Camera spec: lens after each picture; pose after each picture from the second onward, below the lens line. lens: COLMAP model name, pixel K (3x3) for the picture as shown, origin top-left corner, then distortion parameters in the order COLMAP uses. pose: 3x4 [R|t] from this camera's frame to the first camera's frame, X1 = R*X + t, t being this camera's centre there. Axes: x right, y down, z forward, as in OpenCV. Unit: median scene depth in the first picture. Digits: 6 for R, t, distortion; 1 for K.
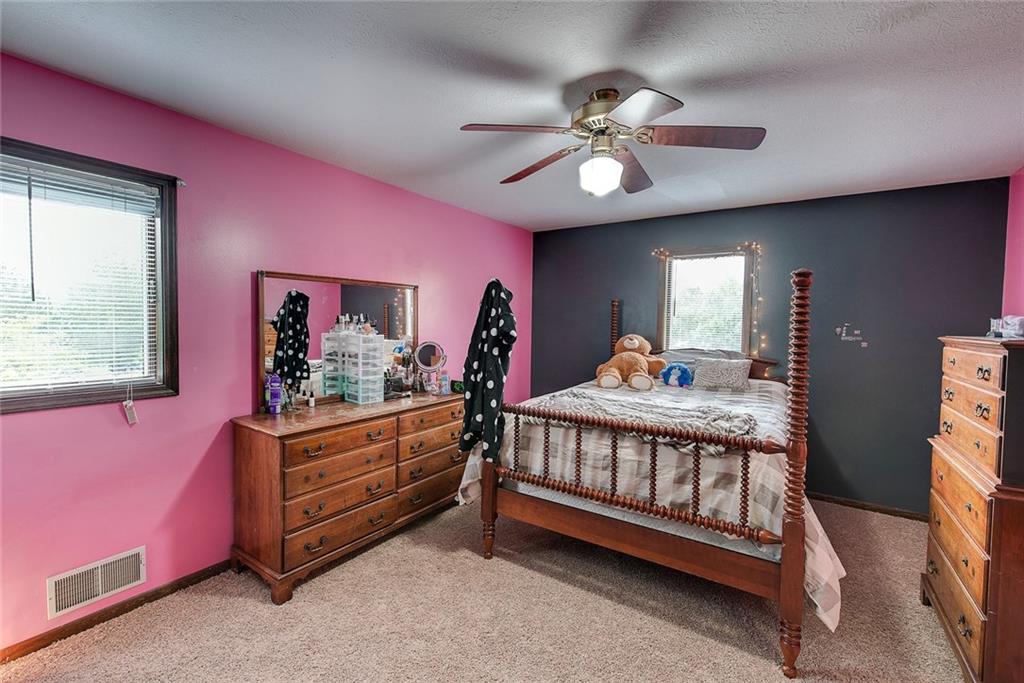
lens RADIAL K [[442.3, 0, 509.8], [0, 442.3, 339.8], [0, 0, 1]] dist [0.001012, -0.000508]
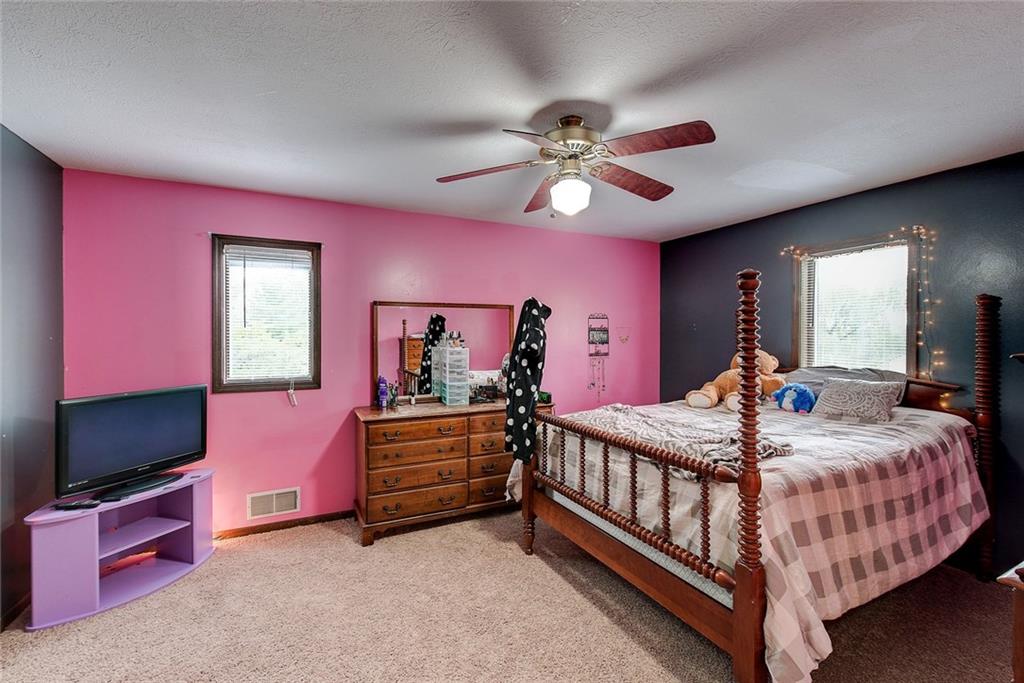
lens RADIAL K [[442.3, 0, 506.6], [0, 442.3, 339.7], [0, 0, 1]] dist [0.001012, -0.000508]
pose [[0.869407, -0.009623, -0.494004, 0.461141], [-0.009089, 0.999330, -0.035464, 0.008131], [0.494014, 0.035323, 0.868736, 0.014252]]
